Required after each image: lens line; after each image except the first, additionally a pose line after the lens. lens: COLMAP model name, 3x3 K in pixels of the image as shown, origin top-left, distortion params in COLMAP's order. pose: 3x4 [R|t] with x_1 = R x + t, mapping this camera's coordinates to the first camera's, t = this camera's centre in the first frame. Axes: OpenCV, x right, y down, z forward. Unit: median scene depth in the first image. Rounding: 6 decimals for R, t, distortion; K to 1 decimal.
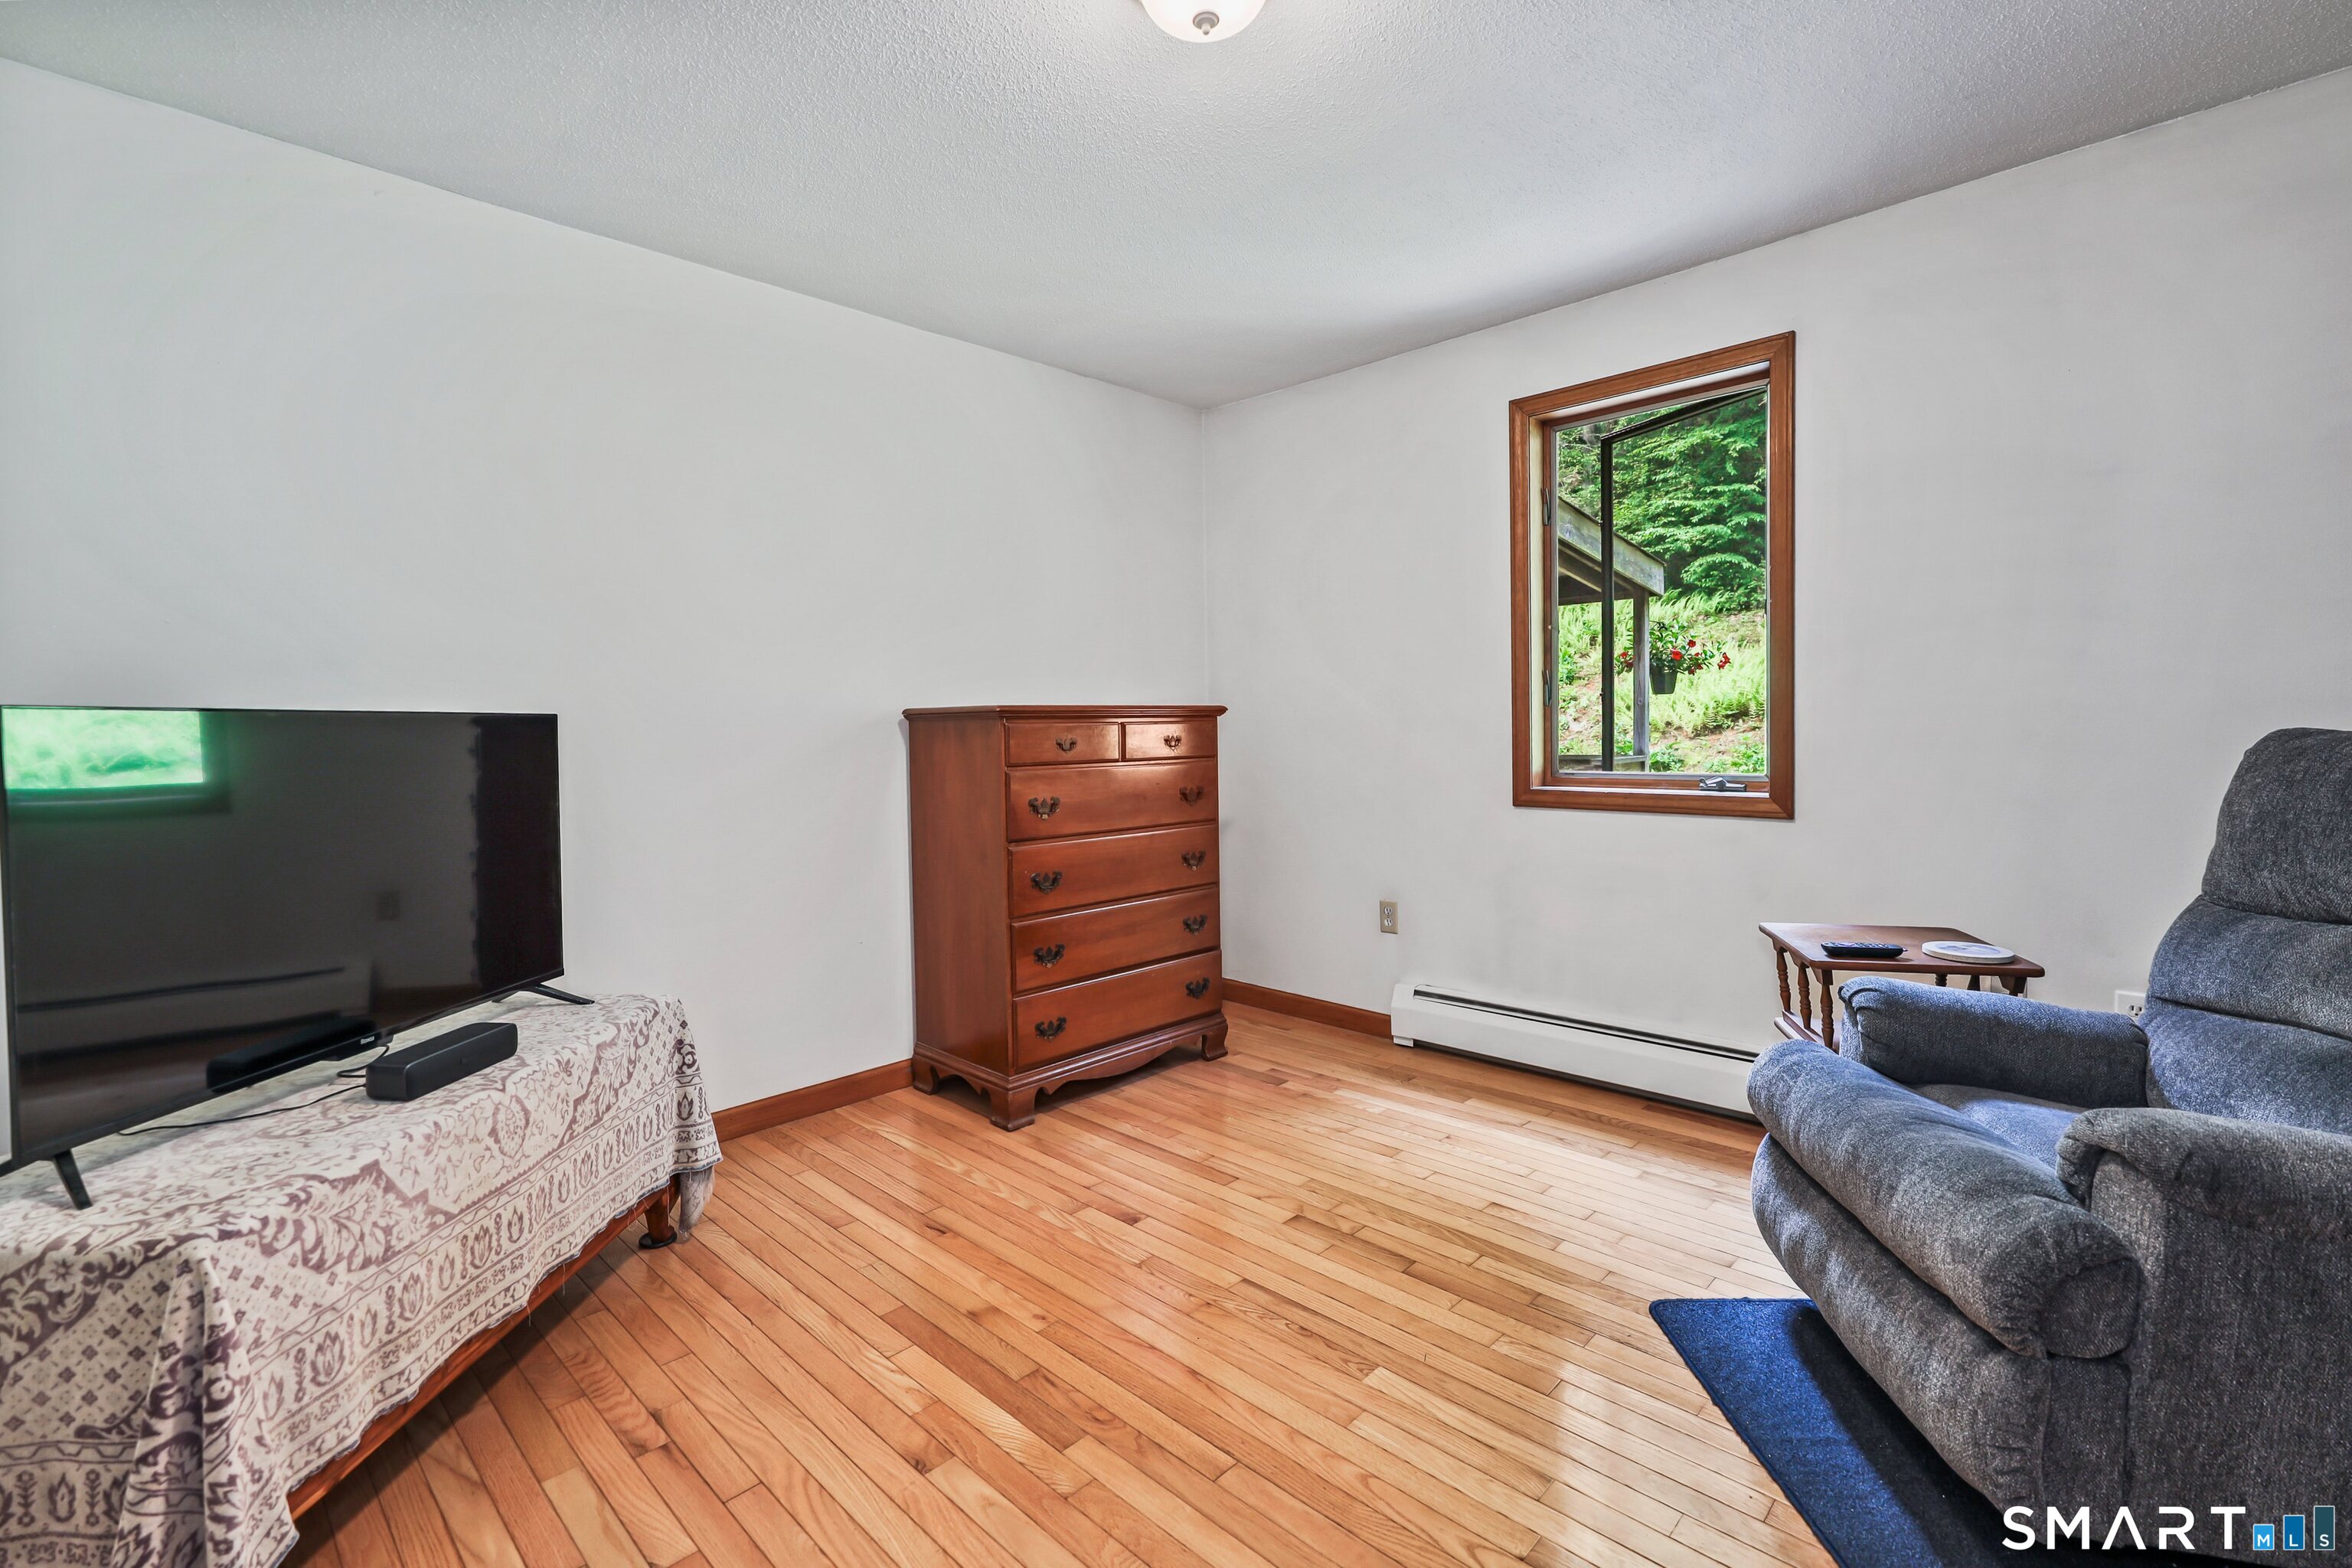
lens RADIAL K [[1017.5, 0, 1165.1], [0, 1017.5, 741.3], [0, 0, 1]] dist [0.002763, -0.000502]
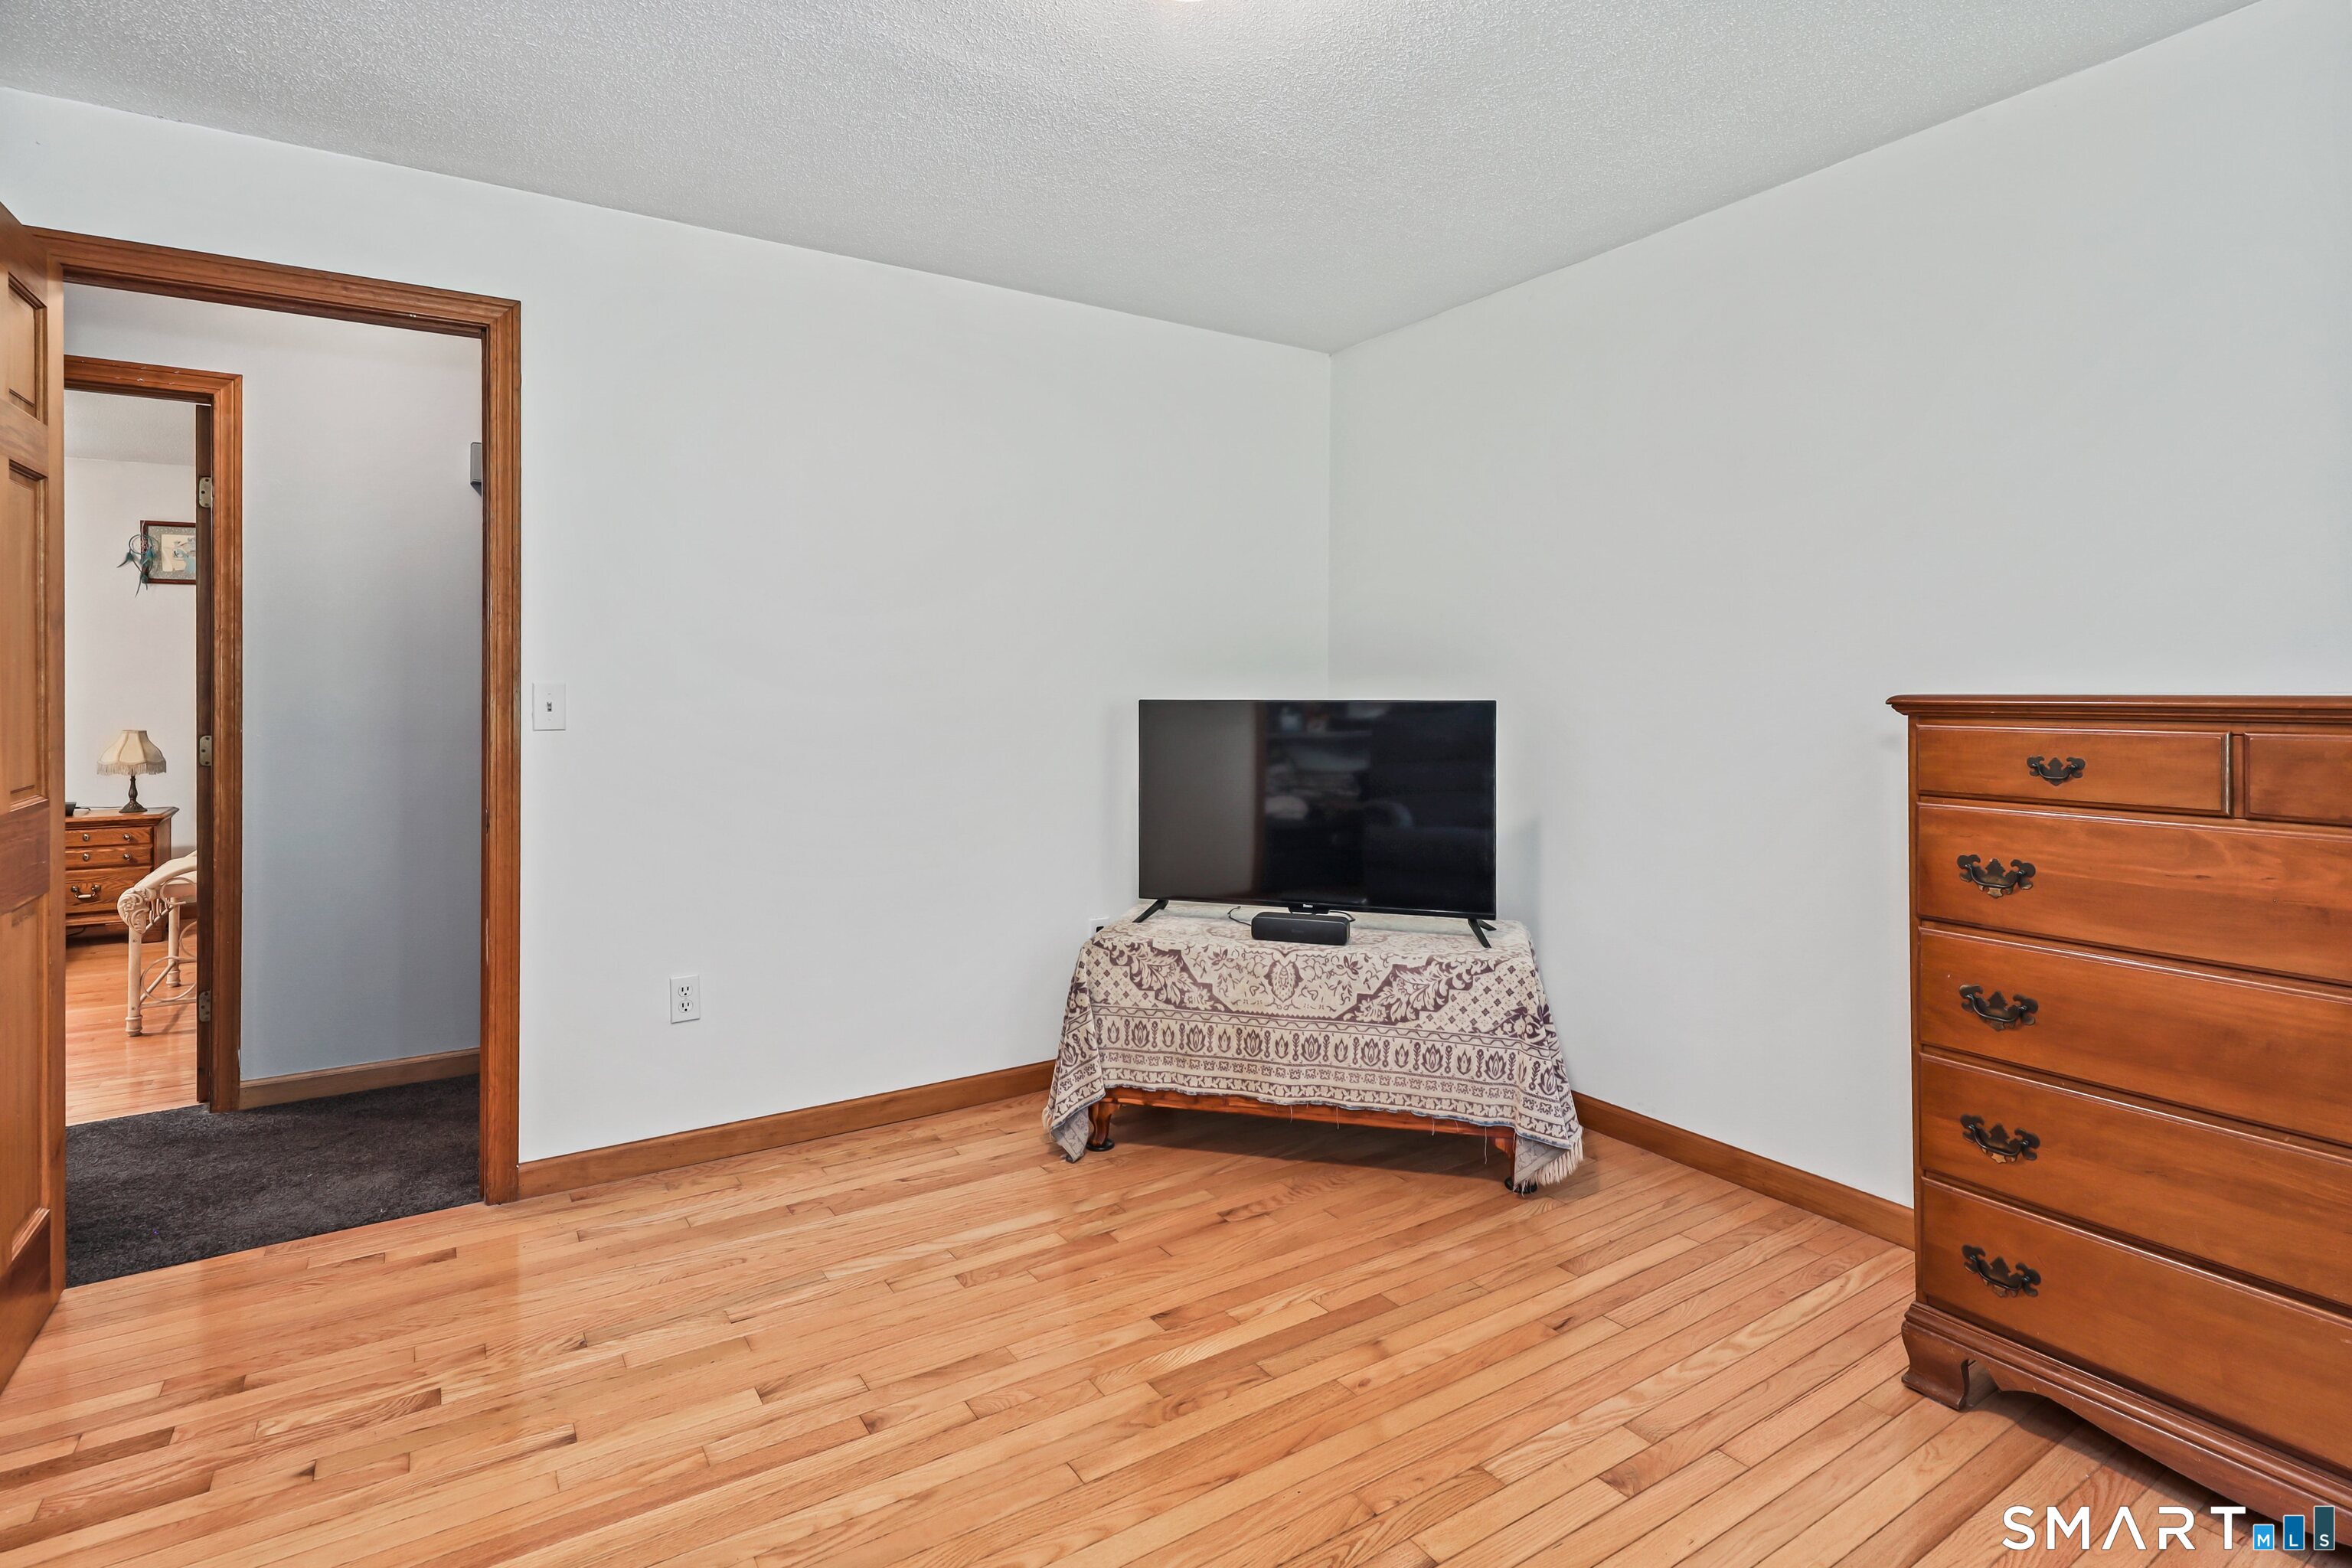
lens RADIAL K [[1131.7, 0, 1178.6], [0, 1131.7, 687.6], [0, 0, 1]] dist [0.012086, -0.000054]
pose [[-0.190804, 0.009873, -0.981579, 0.982998], [-0.014968, 0.999804, 0.012966, -0.068200], [0.981514, 0.017166, -0.190618, 1.122673]]
